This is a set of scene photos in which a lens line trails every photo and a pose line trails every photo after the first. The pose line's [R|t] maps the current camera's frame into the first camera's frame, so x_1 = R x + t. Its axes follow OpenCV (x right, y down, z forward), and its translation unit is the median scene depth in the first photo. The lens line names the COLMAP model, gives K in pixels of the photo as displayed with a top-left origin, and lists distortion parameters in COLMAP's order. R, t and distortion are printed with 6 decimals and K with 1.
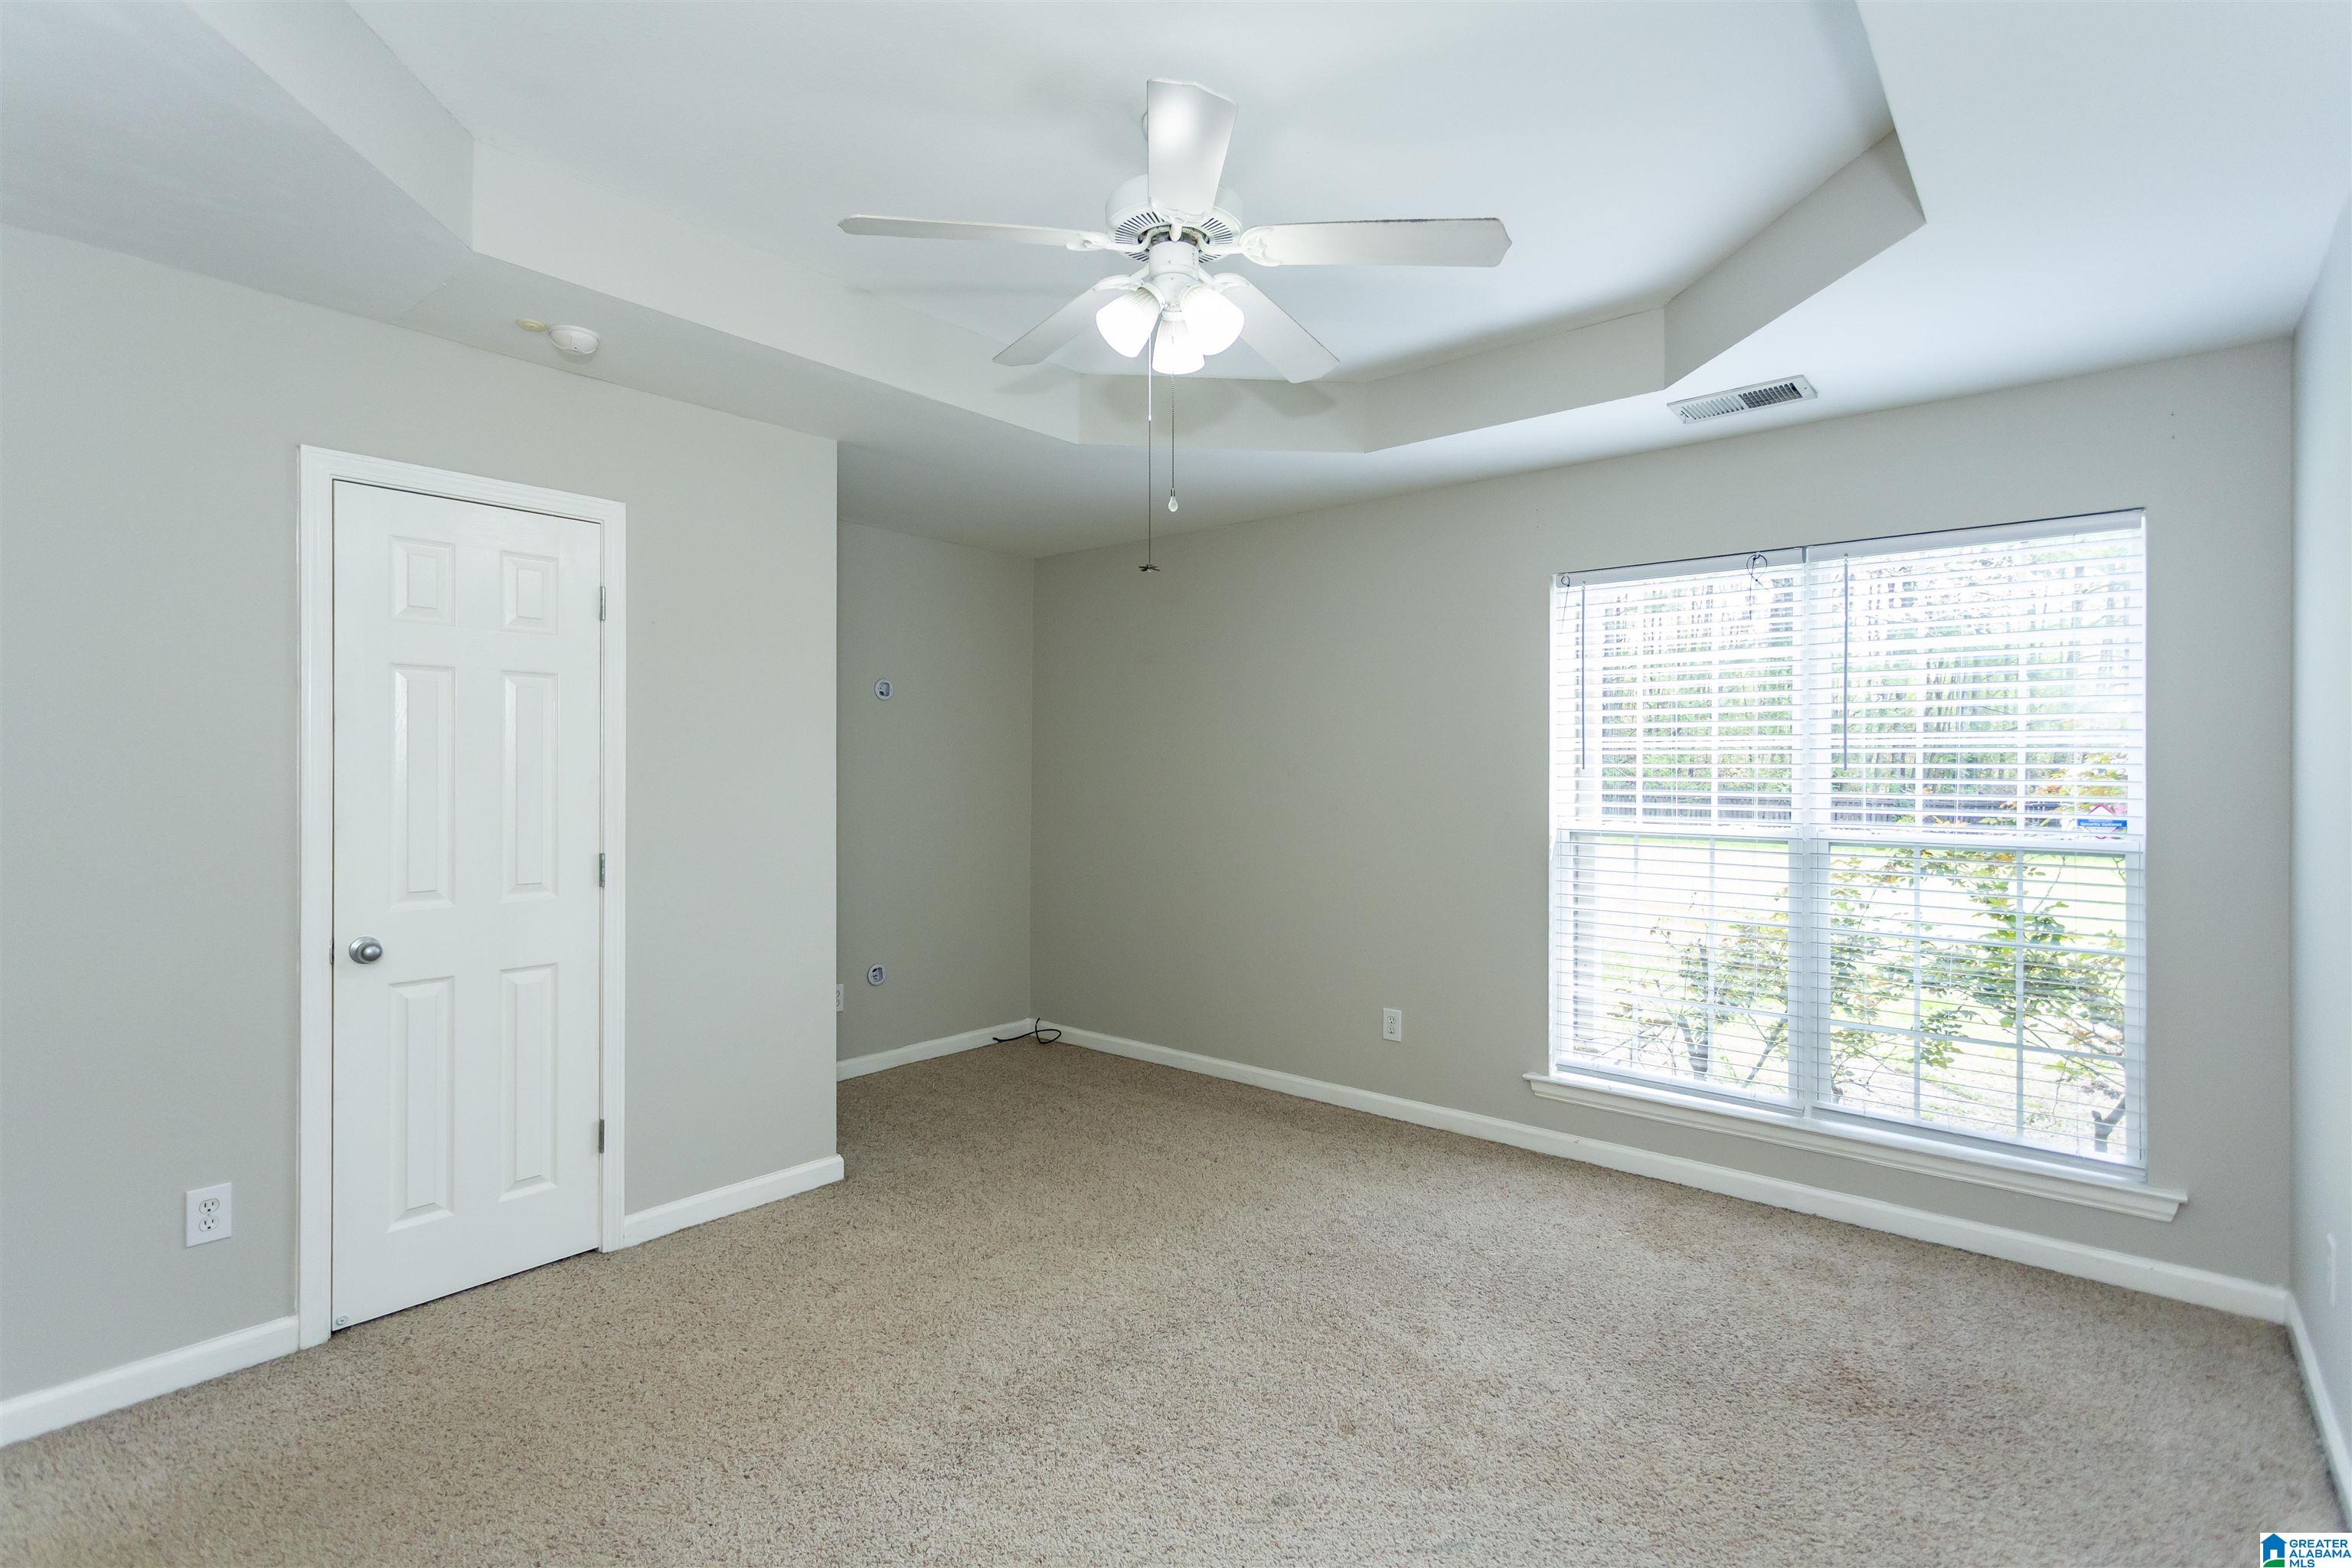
lens RADIAL K [[1127.7, 0, 1161.2], [0, 1127.7, 767.3], [0, 0, 1]] dist [0.011497, 0.001227]
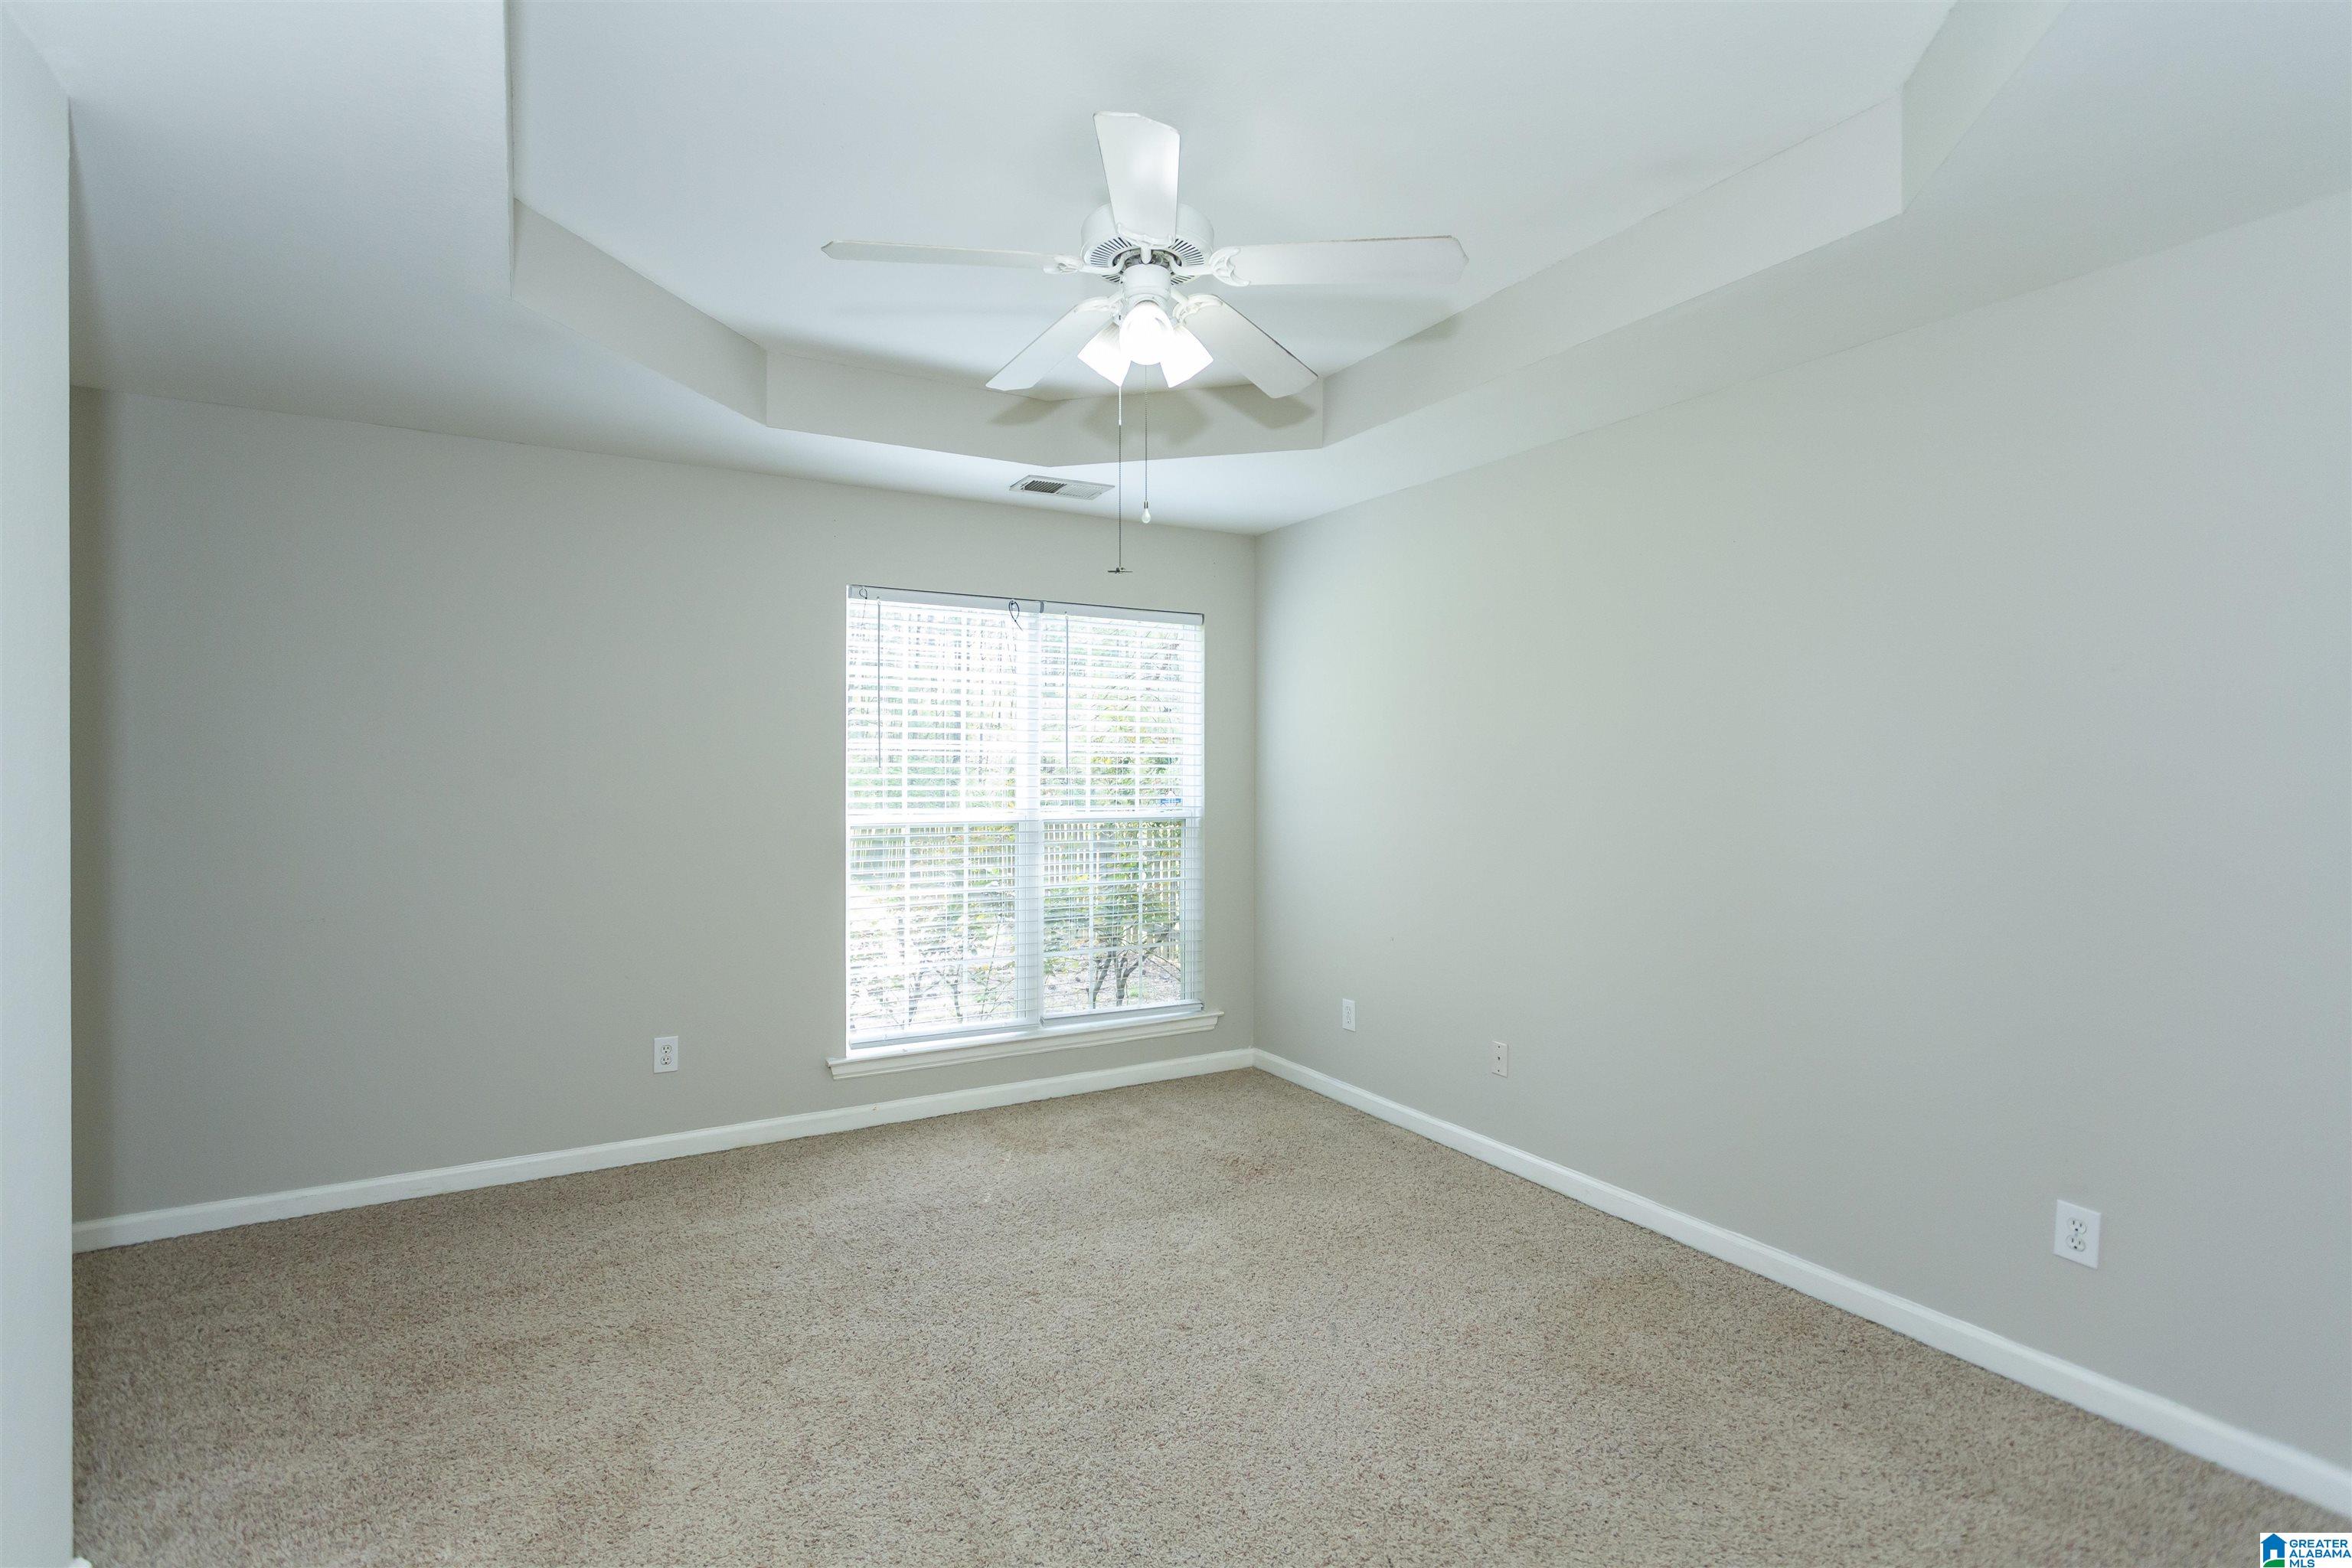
lens RADIAL K [[1127.7, 0, 1161.2], [0, 1127.7, 767.3], [0, 0, 1]] dist [0.011497, 0.001227]
pose [[0.337295, -0.000671, 0.941399, -0.655627], [-0.002159, 0.999997, 0.001486, -0.001426], [-0.941397, -0.002533, 0.337292, 0.431035]]
